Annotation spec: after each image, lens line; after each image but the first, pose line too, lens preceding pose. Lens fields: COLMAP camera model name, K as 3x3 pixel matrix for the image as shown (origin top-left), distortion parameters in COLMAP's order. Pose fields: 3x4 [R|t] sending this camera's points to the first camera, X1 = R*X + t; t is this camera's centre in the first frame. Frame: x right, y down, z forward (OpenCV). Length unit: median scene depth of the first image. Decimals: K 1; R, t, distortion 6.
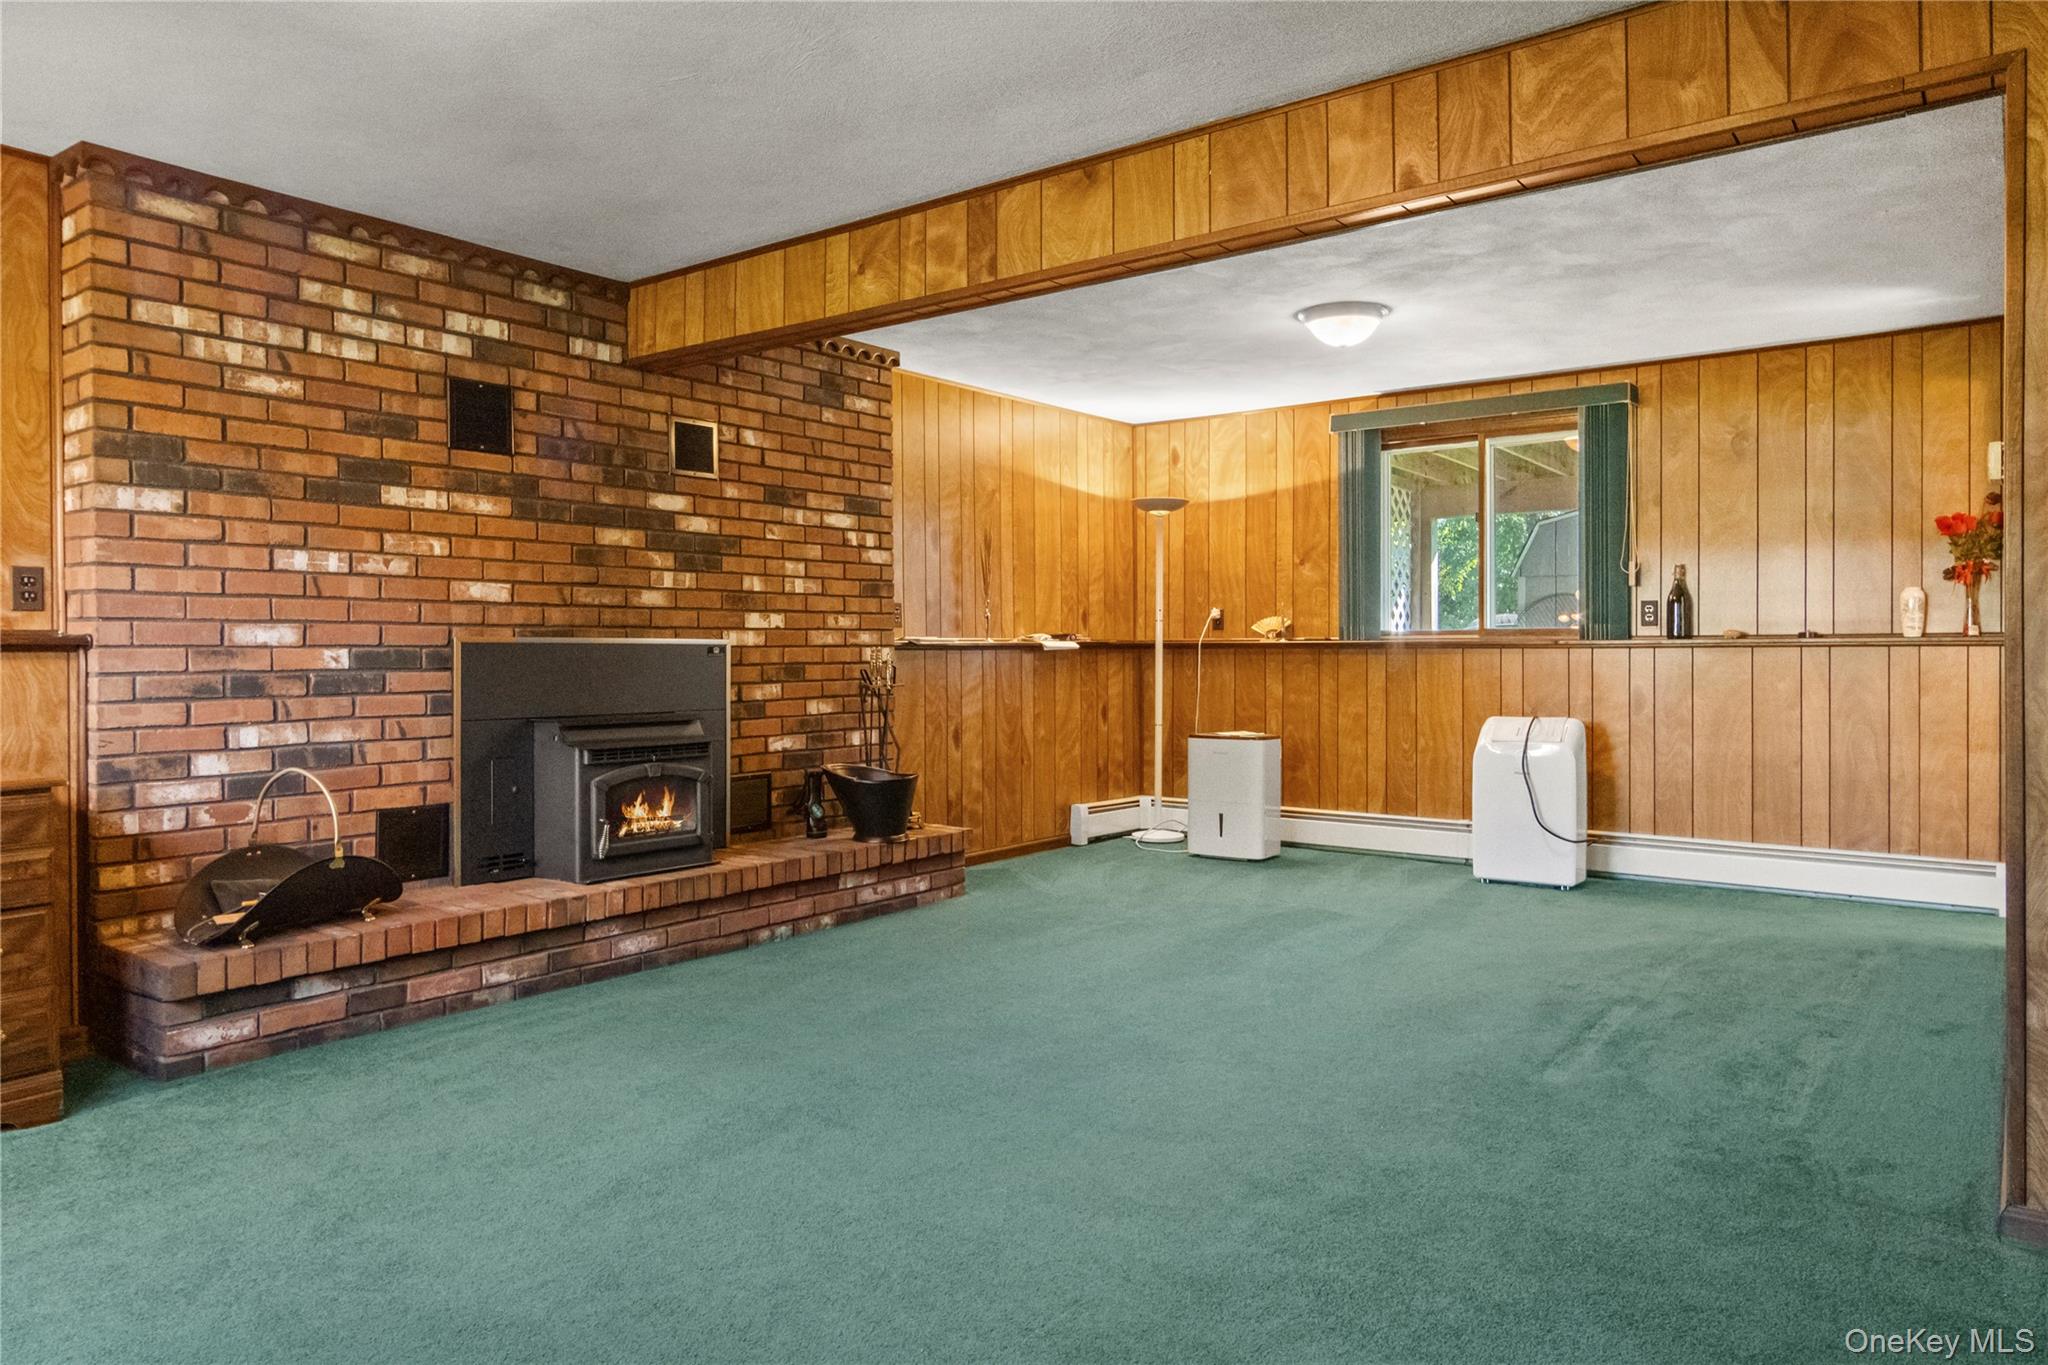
lens RADIAL K [[1323.7, 0, 1028.4], [0, 1323.7, 663.9], [0, 0, 1]] dist [-0.009074, 0.005508]
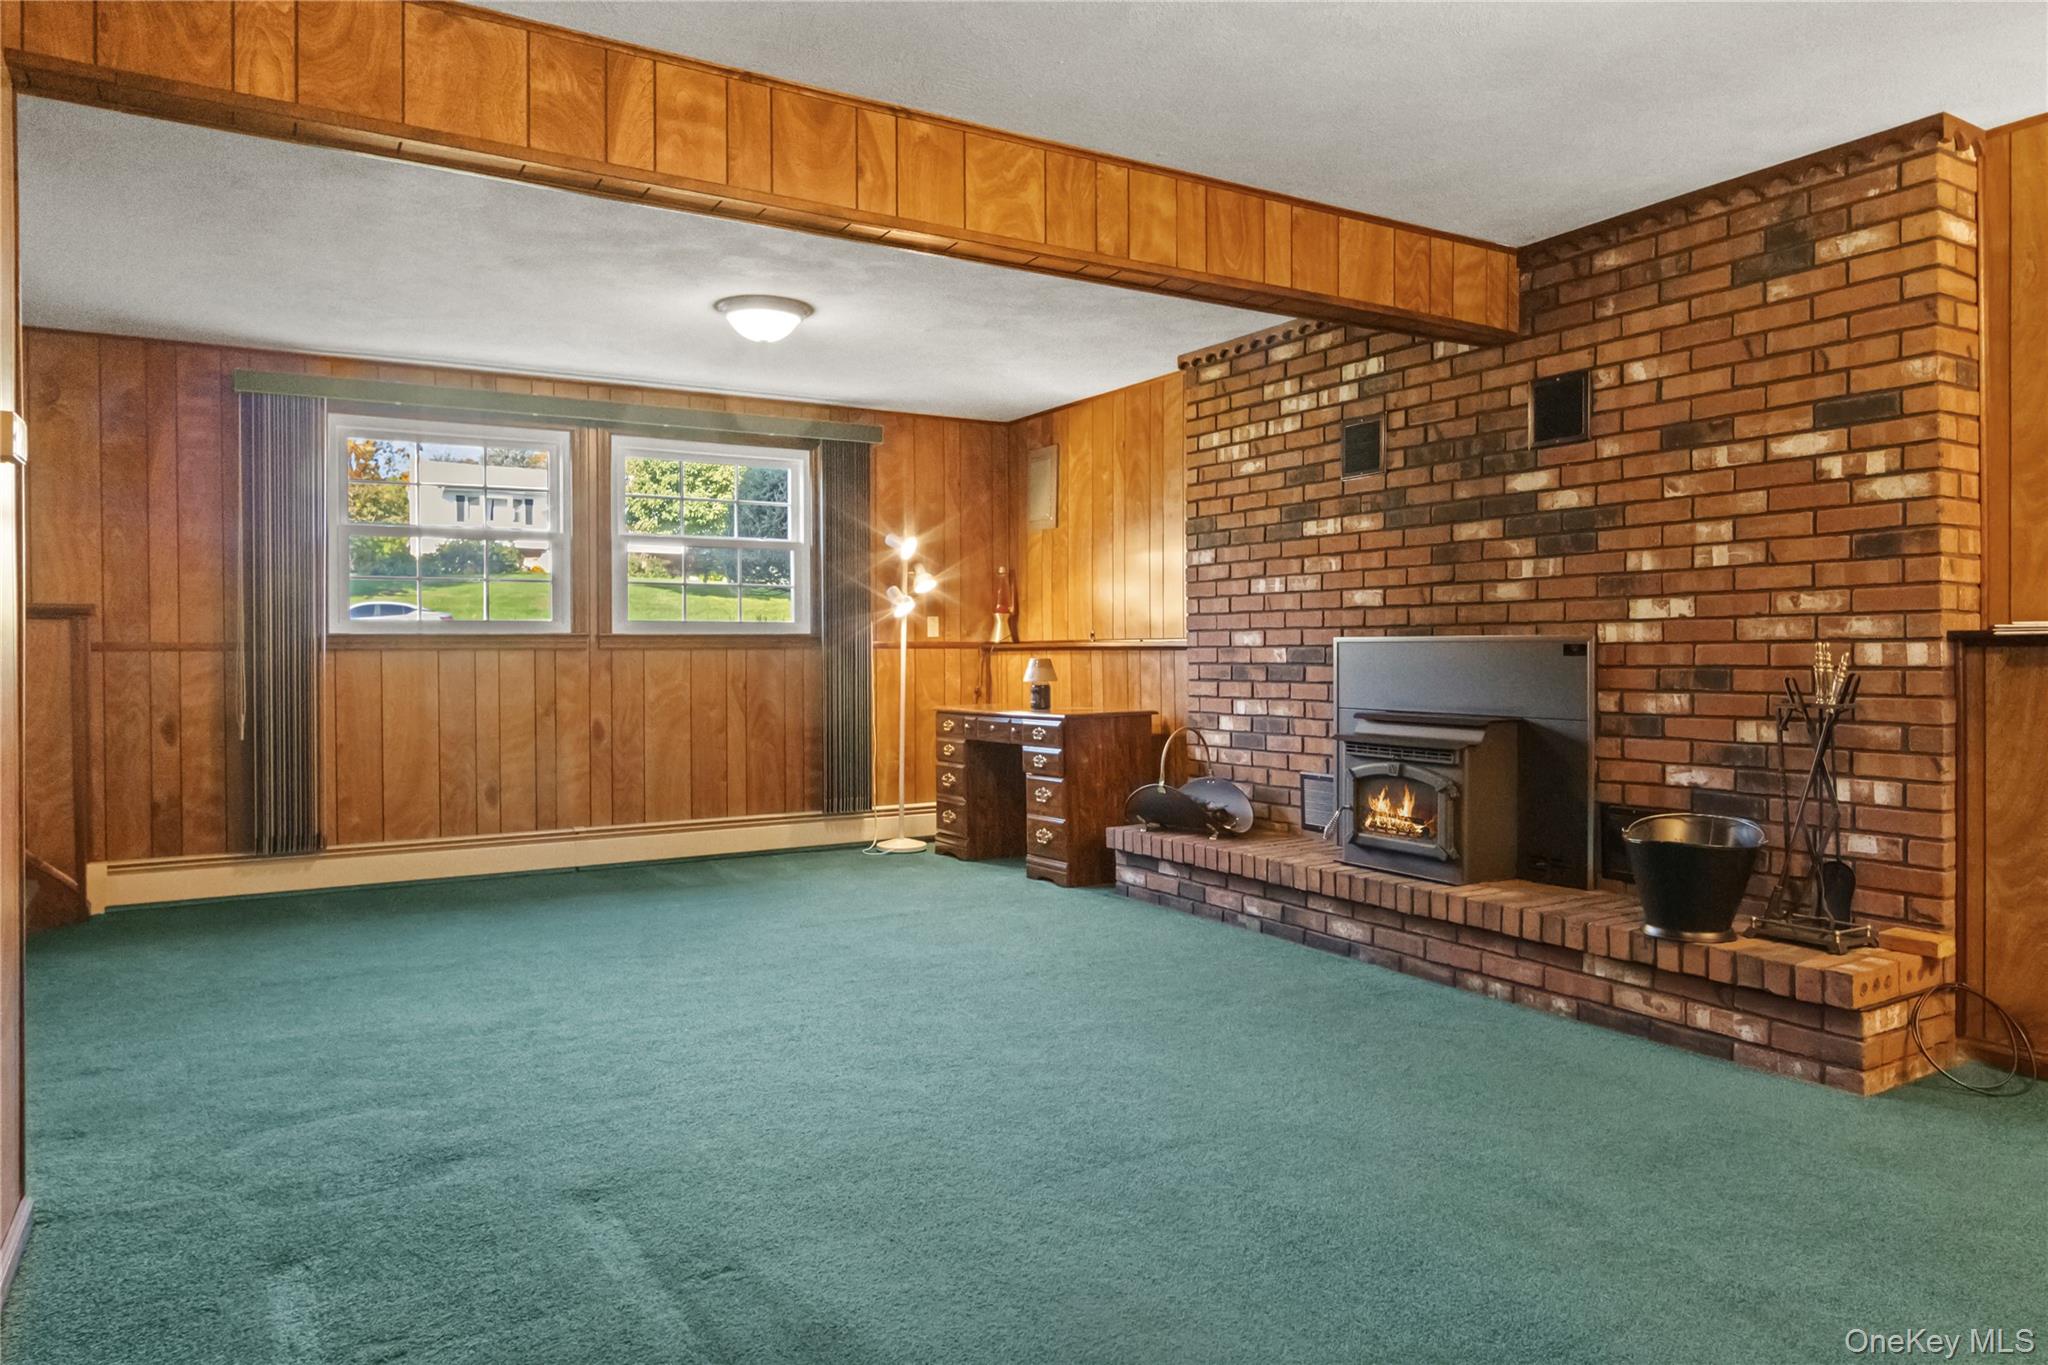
lens RADIAL K [[1323.7, 0, 1043.1], [0, 1323.7, 669.8], [0, 0, 1]] dist [-0.009074, 0.005508]
pose [[-0.367427, 0.016252, -0.929910, 0.689517], [-0.005361, 0.999794, 0.019592, -0.011826], [0.930037, 0.012184, -0.367264, 1.047429]]
